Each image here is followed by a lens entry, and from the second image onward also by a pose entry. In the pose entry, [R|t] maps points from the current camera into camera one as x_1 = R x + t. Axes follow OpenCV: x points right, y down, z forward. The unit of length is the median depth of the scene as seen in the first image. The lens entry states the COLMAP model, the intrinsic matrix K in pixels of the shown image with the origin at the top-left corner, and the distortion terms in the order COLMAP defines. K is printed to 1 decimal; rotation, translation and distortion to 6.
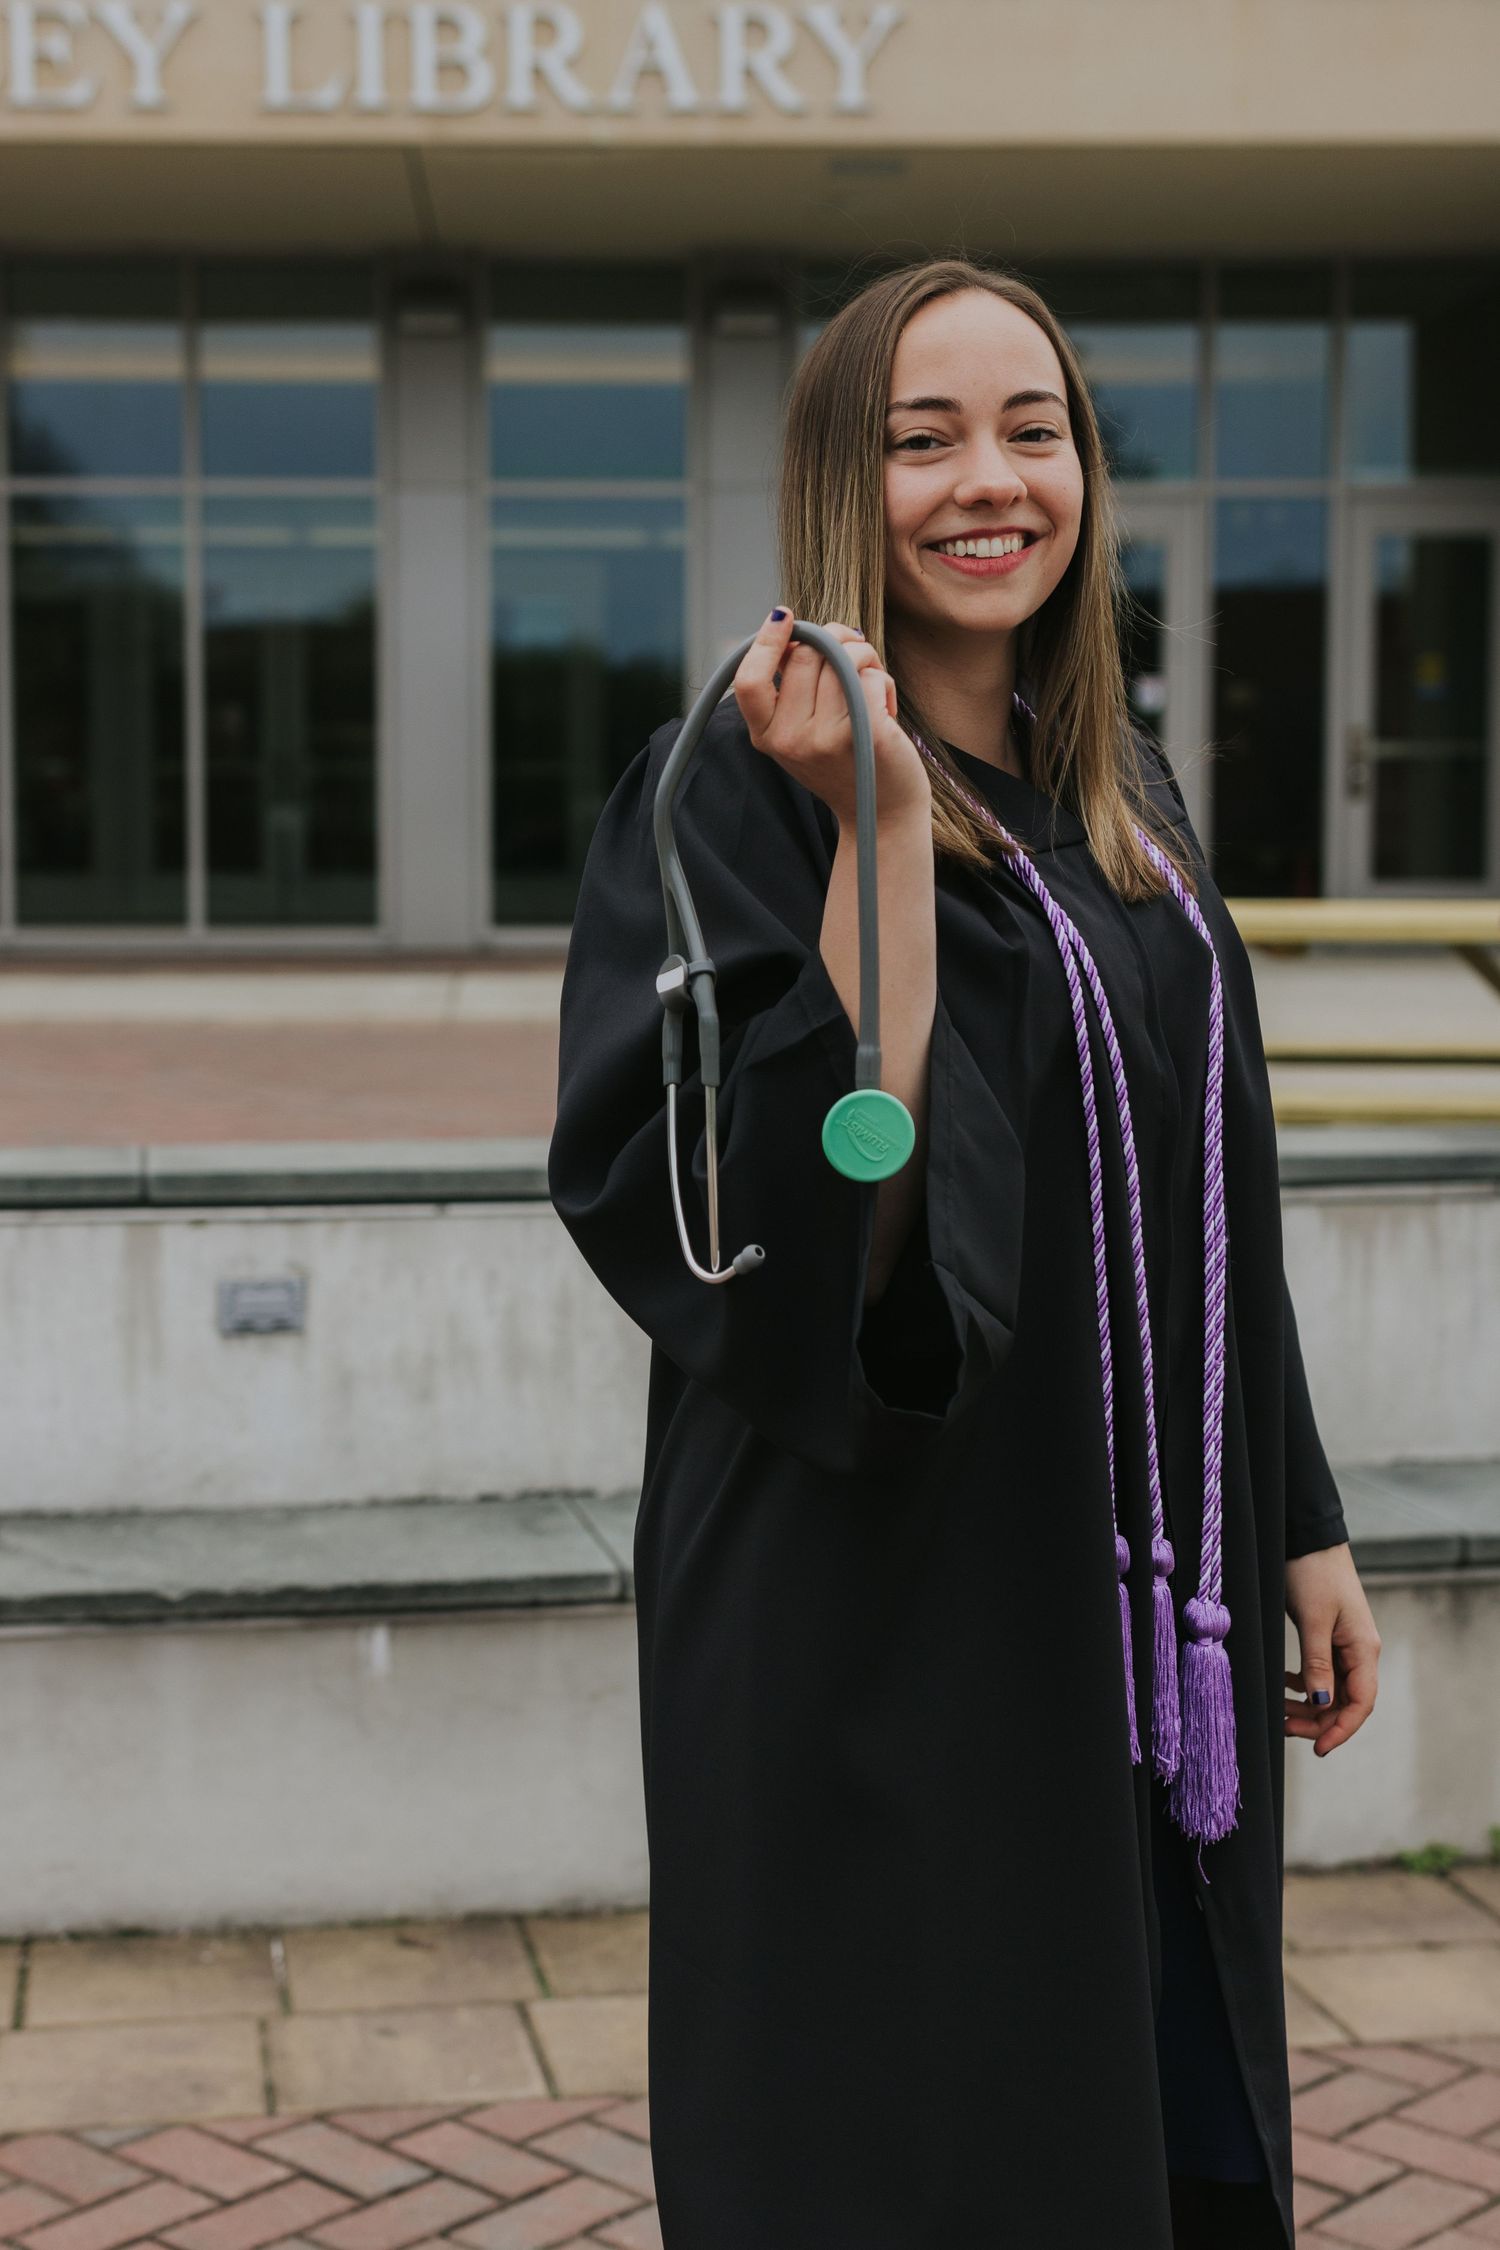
lens RADIAL K [[3608.2, 0, 639.3], [0, 3608.2, 1068.6], [0, 0, 1]] dist [0.106280, 0.032443]
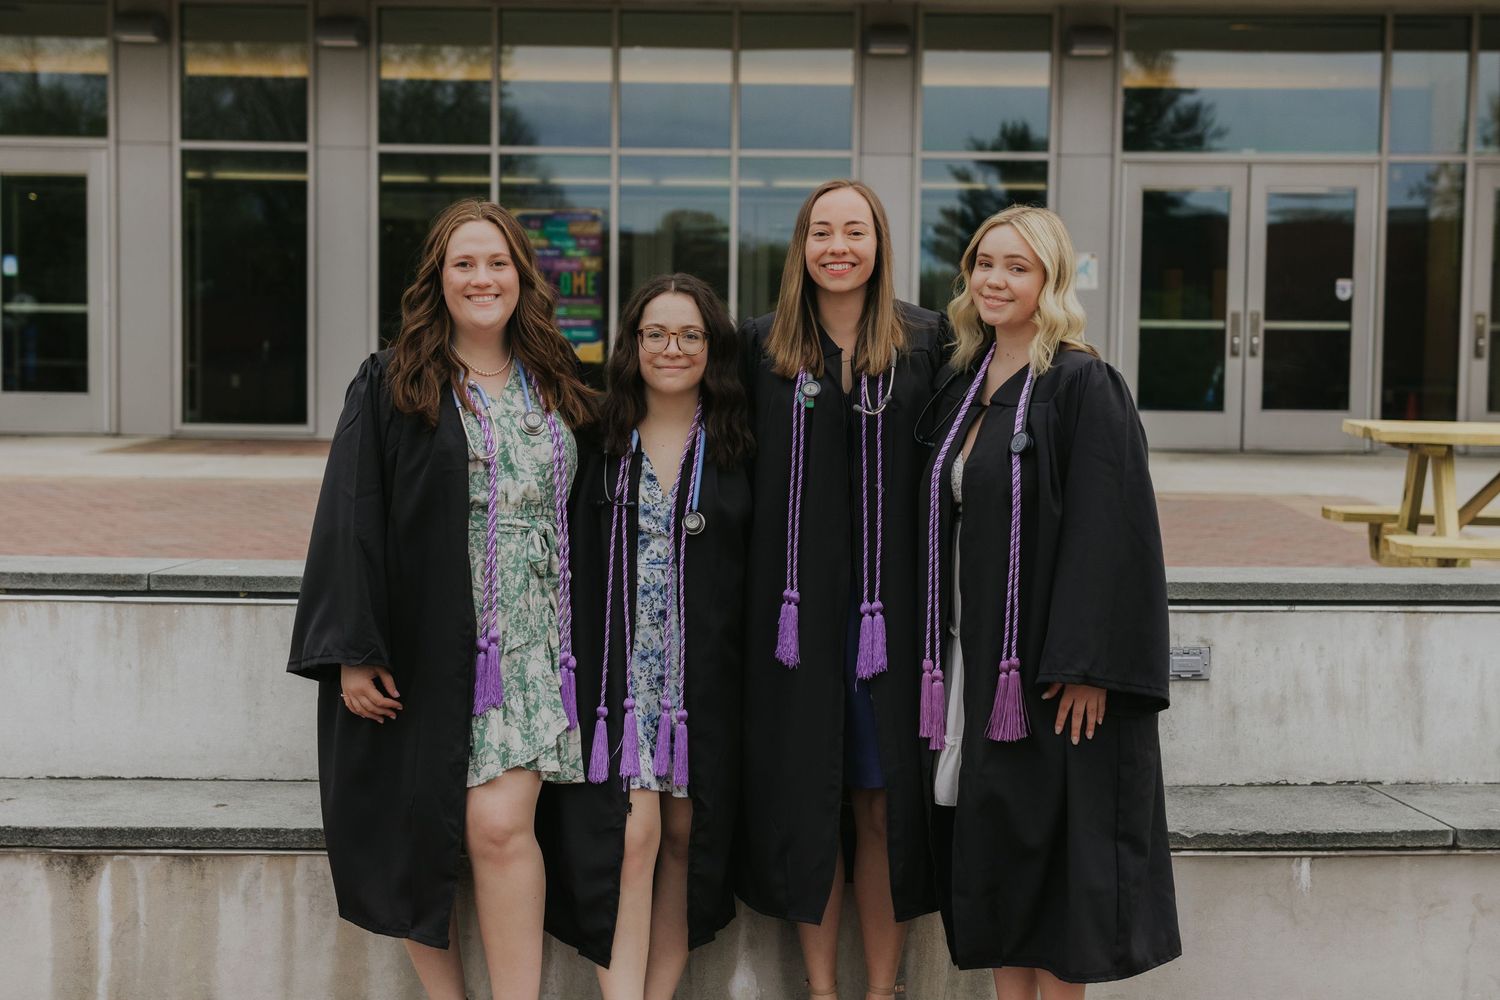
lens RADIAL K [[2333.4, 0, 750.0], [0, 2333.4, 500.0], [0, 0, 1]] dist [0.098858, 0.011424]
pose [[0.998995, 0.016716, -0.041594, -0.258283], [-0.017114, 0.999811, -0.009238, 0.004232], [0.041432, 0.009940, 0.999092, -0.077474]]
